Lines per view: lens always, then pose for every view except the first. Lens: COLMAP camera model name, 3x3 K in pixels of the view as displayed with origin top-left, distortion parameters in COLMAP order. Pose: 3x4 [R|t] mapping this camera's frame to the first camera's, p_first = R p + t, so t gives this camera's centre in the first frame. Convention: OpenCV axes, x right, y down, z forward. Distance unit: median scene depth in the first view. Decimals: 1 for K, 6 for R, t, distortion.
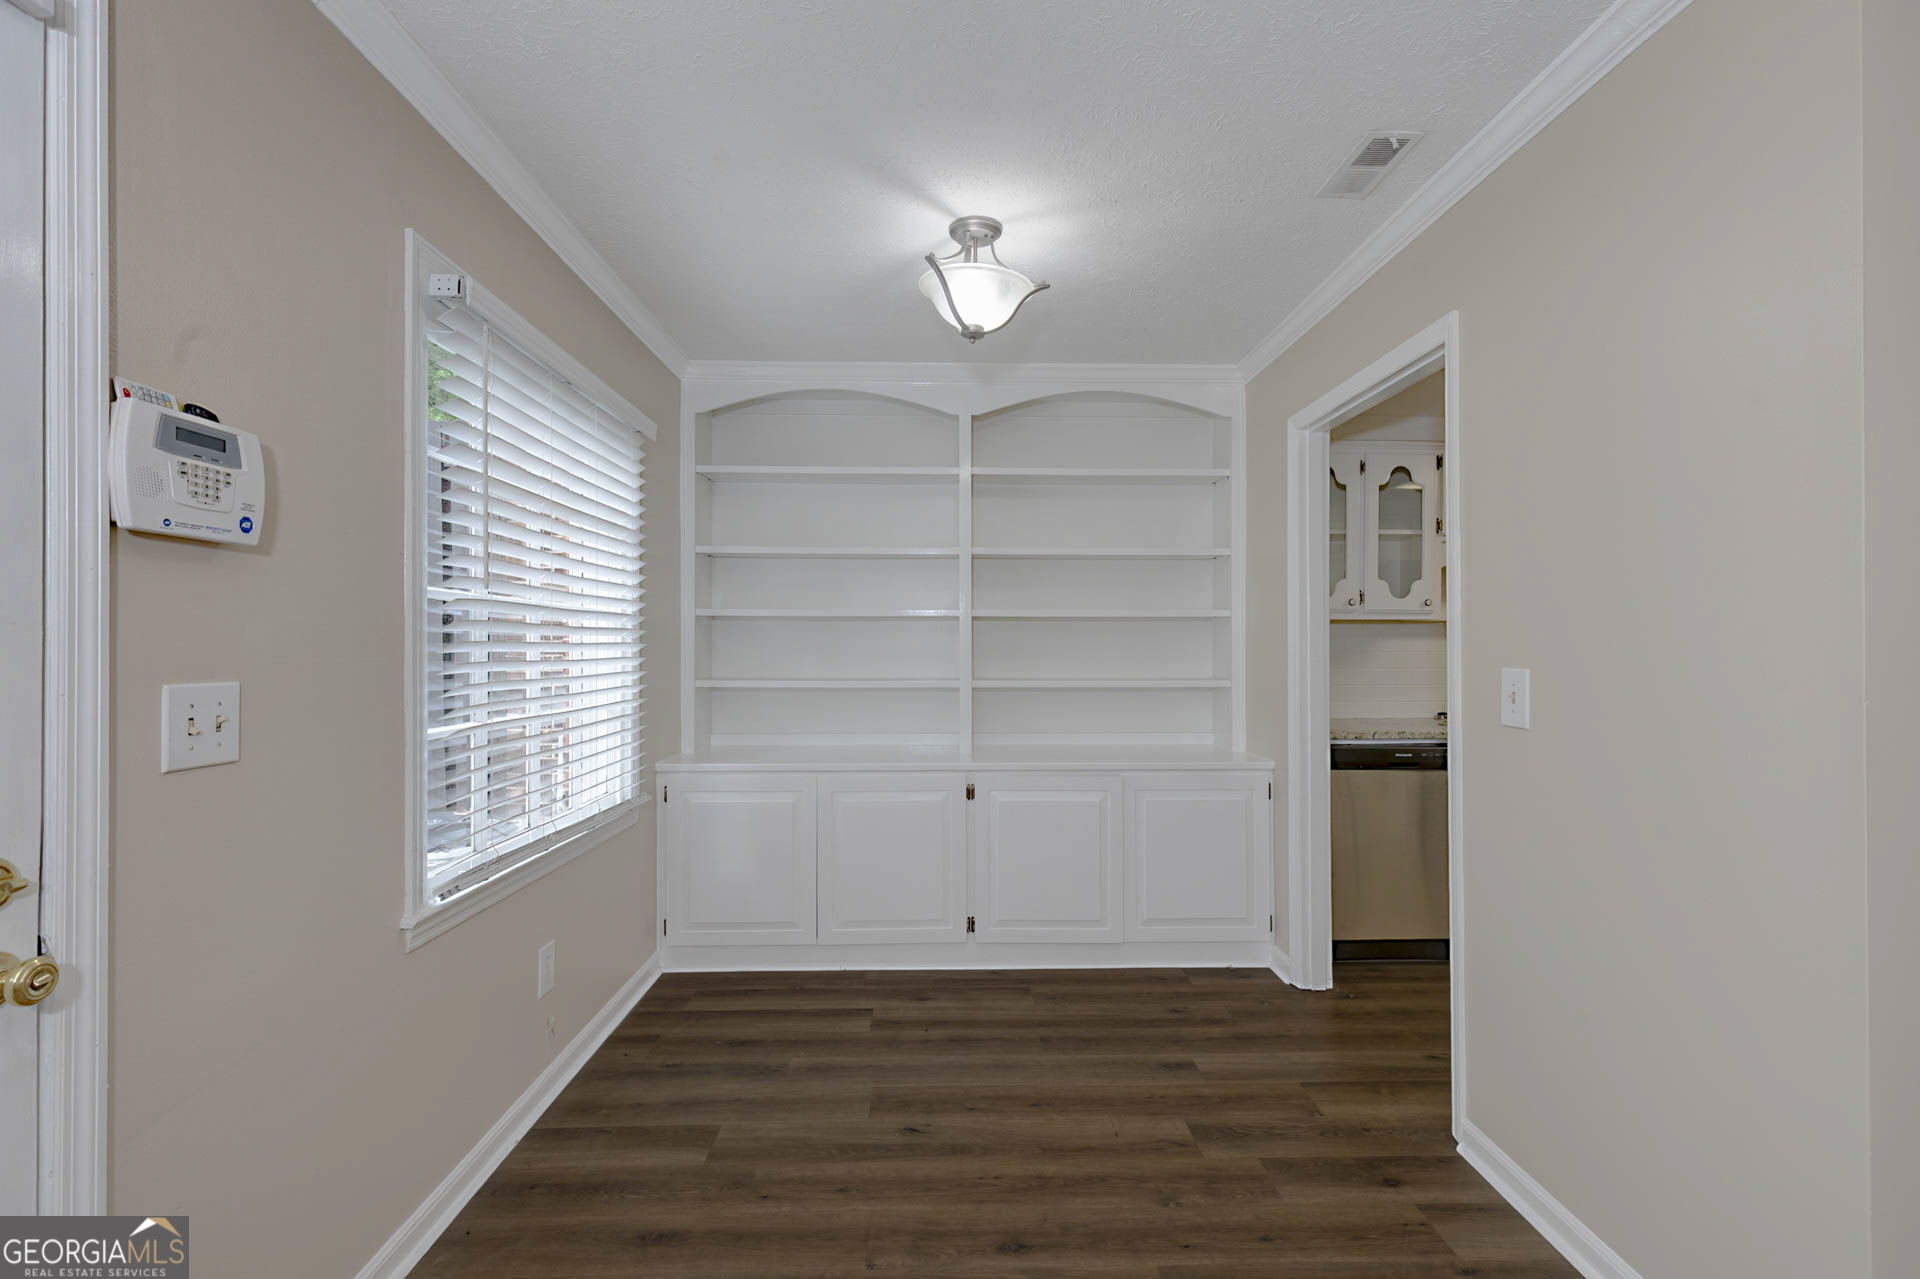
lens RADIAL K [[868.0, 0, 956.0], [0, 868.0, 639.4], [0, 0, 1]] dist [0.005983, 0.000514]
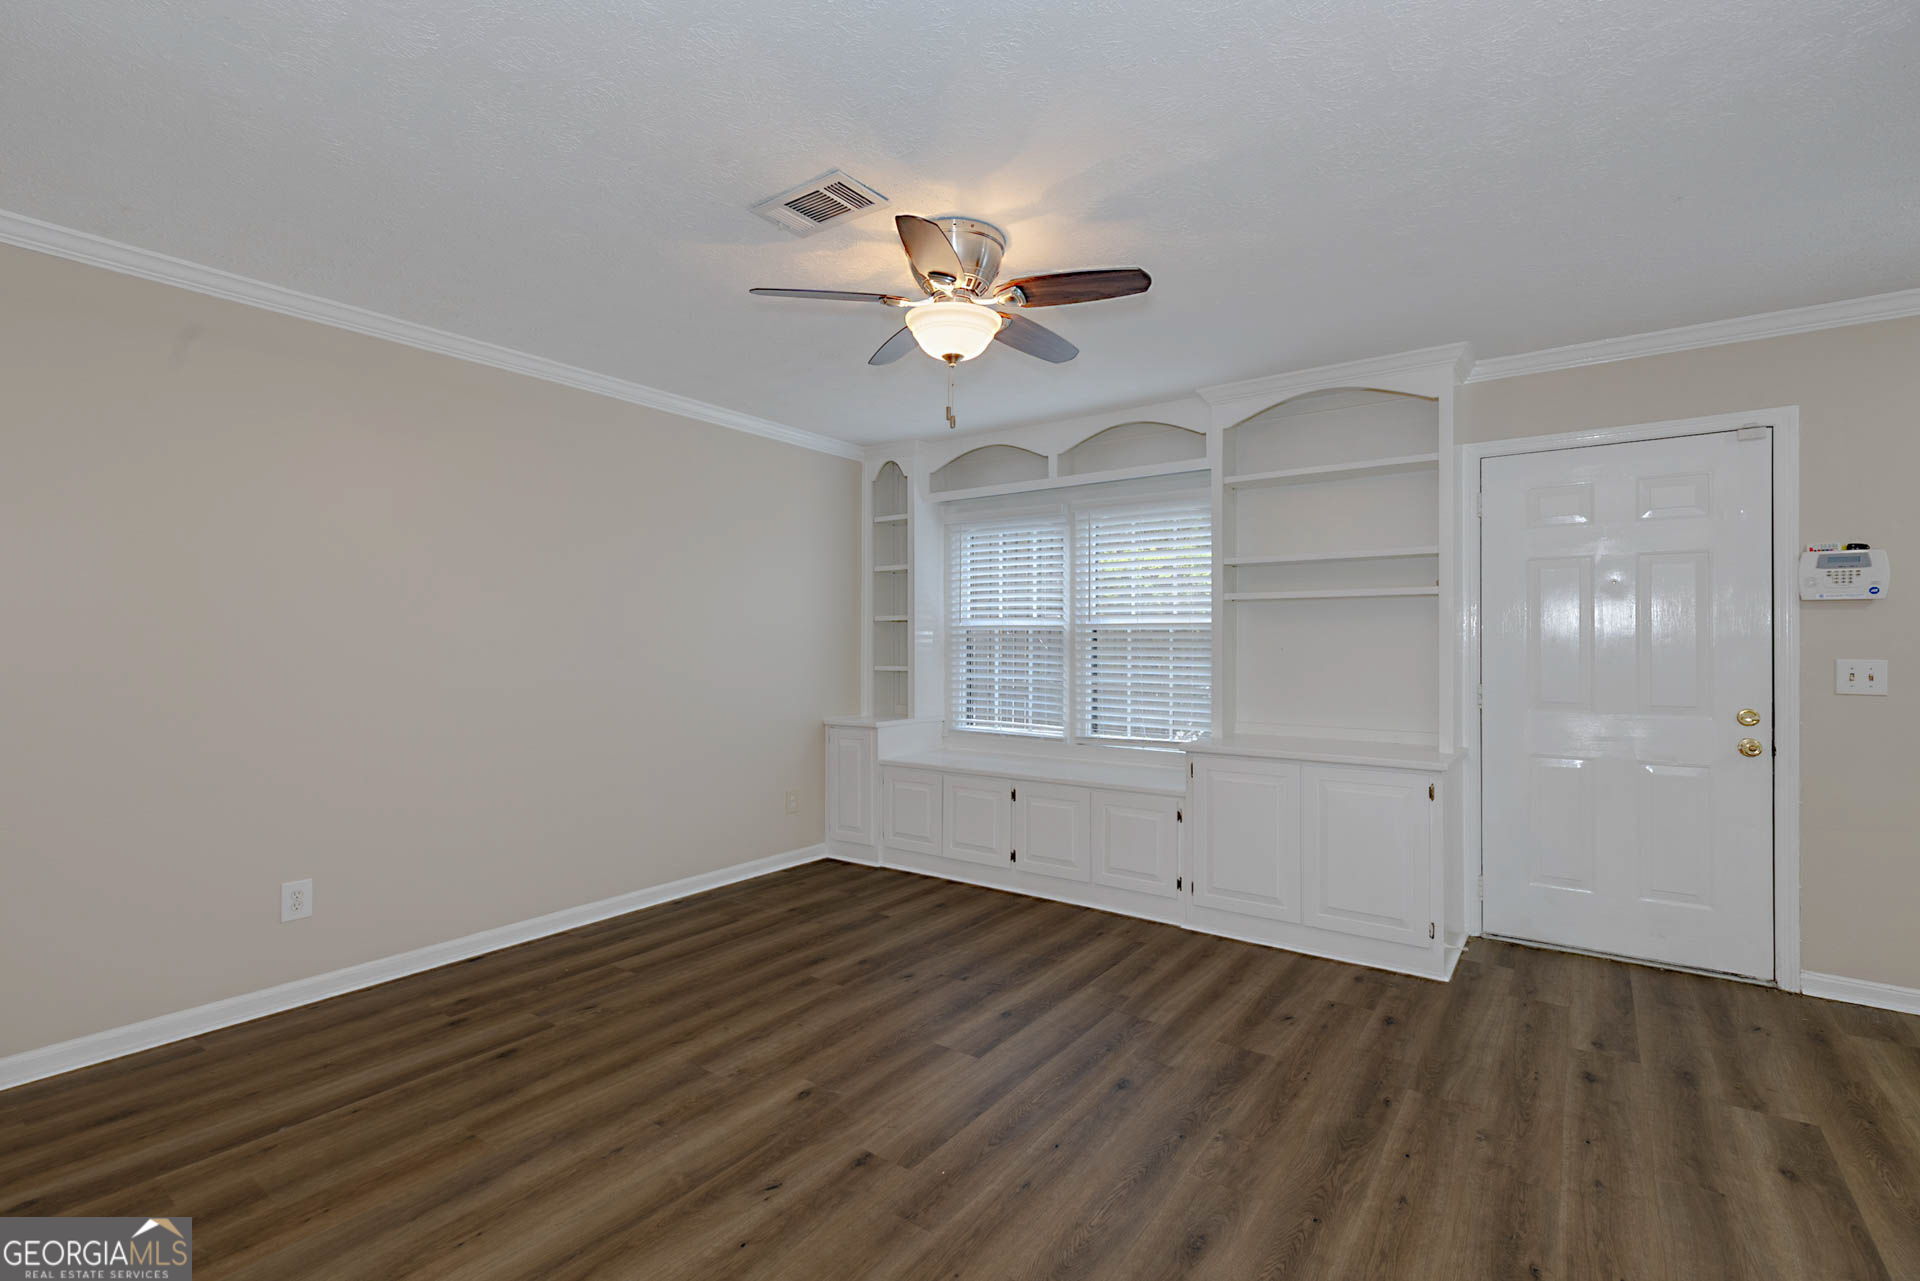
lens RADIAL K [[868.0, 0, 957.7], [0, 868.0, 639.6], [0, 0, 1]] dist [0.005983, 0.000514]
pose [[-0.595894, -0.006960, -0.803033, 1.255537], [-0.000985, 0.999968, -0.007936, 0.008845], [0.803062, -0.003938, -0.595882, 0.221710]]
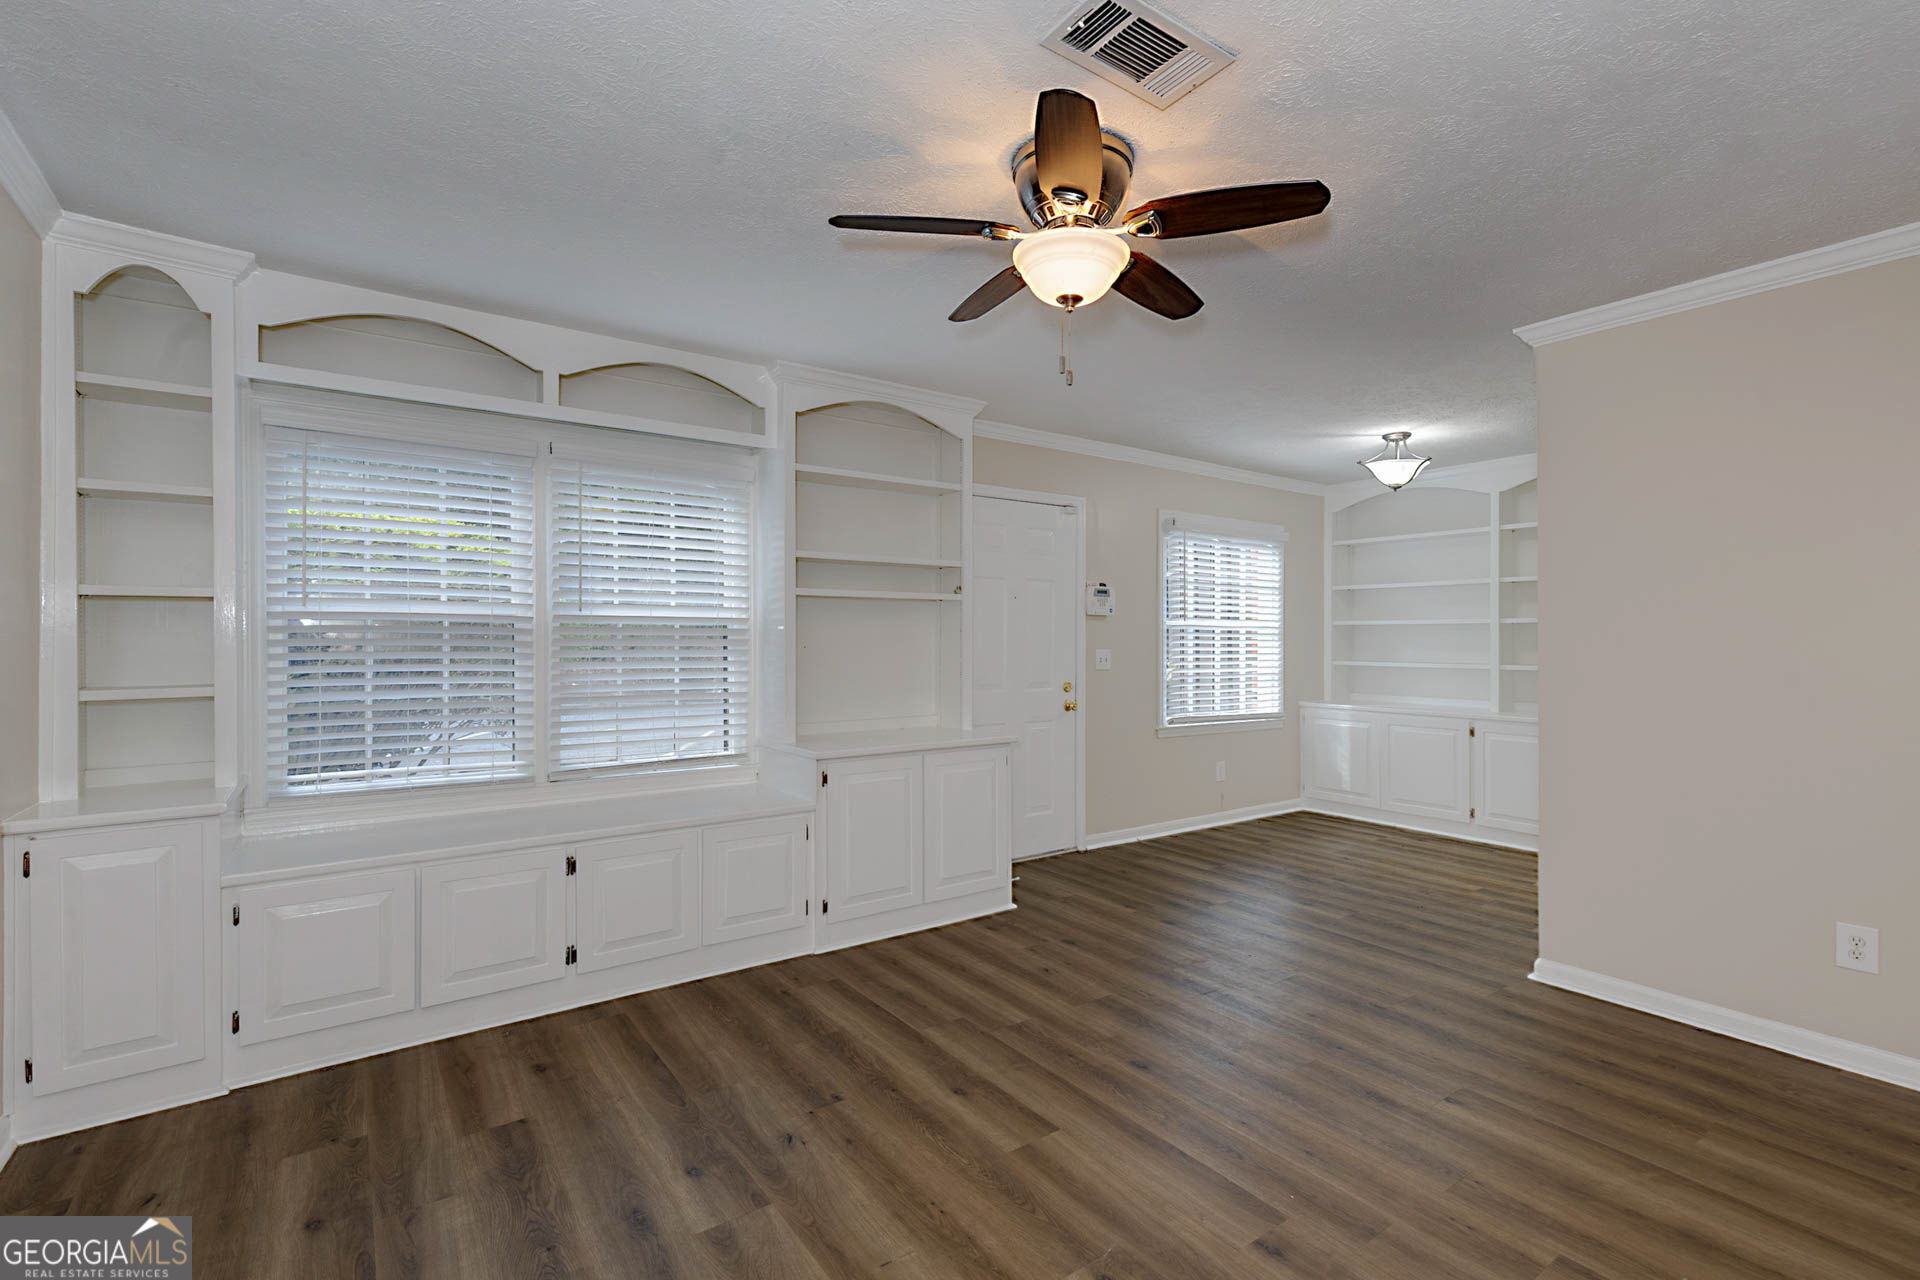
lens RADIAL K [[868.0, 0, 996.9], [0, 868.0, 635.1], [0, 0, 1]] dist [0.005983, 0.000514]
pose [[0.587244, -0.004608, -0.809397, 1.091892], [0.001415, 0.999988, -0.004667, -0.000057], [0.809408, 0.001595, 0.587244, -0.918875]]
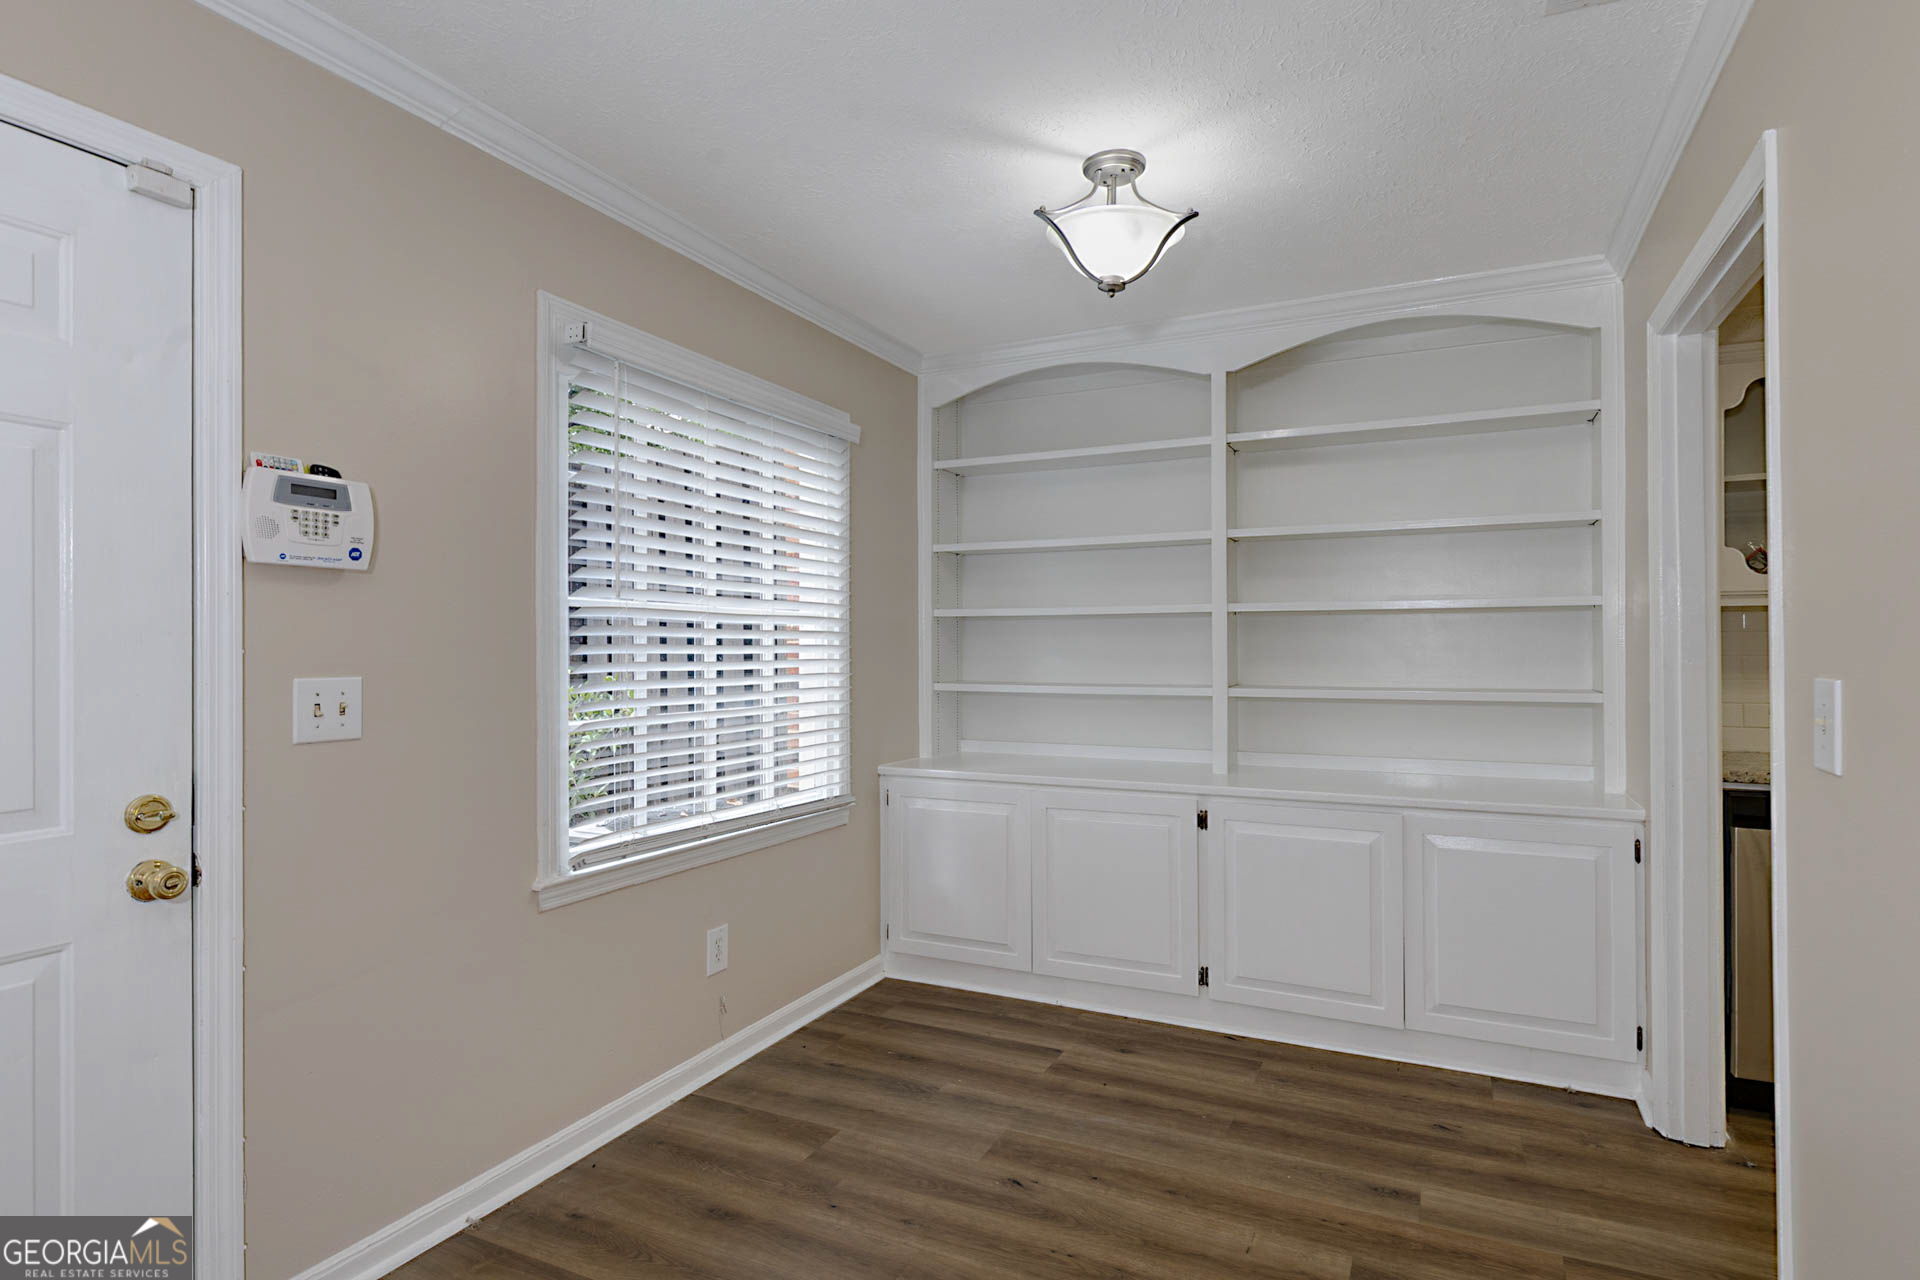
lens RADIAL K [[975.9, 0, 967.2], [0, 975.9, 640.6], [0, 0, 1]] dist [-0.002868, -0.001025]
pose [[0.891417, -0.005572, -0.453151, 0.324959], [0.005915, 0.999982, -0.000661, 0.000865], [0.453146, -0.002091, 0.891434, 0.066409]]
